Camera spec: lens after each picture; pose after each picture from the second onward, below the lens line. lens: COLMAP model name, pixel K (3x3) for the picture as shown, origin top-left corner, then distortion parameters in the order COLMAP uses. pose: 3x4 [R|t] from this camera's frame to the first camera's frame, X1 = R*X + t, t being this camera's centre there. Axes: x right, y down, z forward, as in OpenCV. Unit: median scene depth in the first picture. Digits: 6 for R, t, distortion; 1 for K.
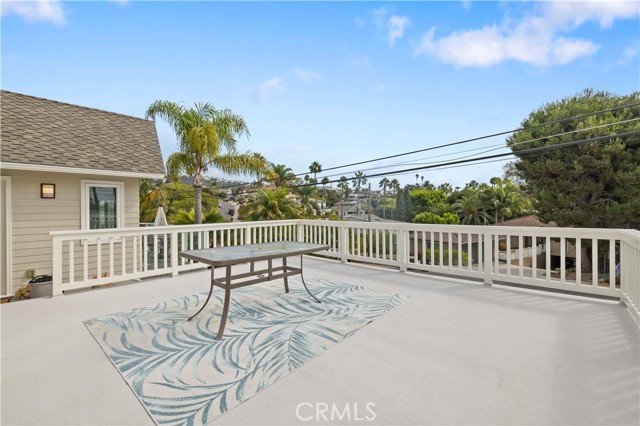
lens RADIAL K [[274.0, 0, 322.9], [0, 274.0, 208.0], [0, 0, 1]] dist [-0.003445, 0.000748]
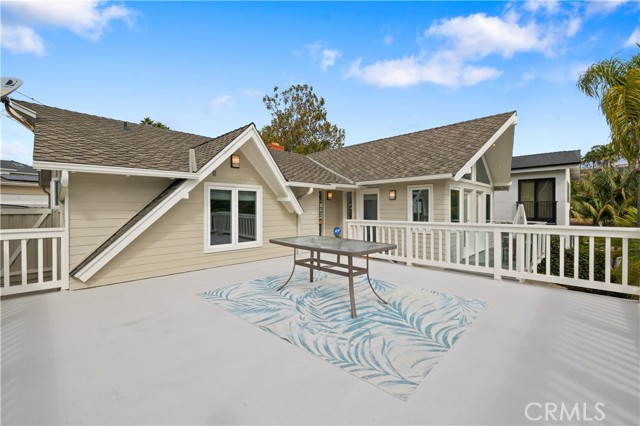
lens RADIAL K [[274.0, 0, 323.9], [0, 274.0, 214.4], [0, 0, 1]] dist [-0.003445, 0.000748]
pose [[-0.046026, 0.029510, -0.998504, 0.830734], [0.006999, 0.999549, 0.029218, 0.000157], [0.998916, -0.005644, -0.046212, 0.955711]]
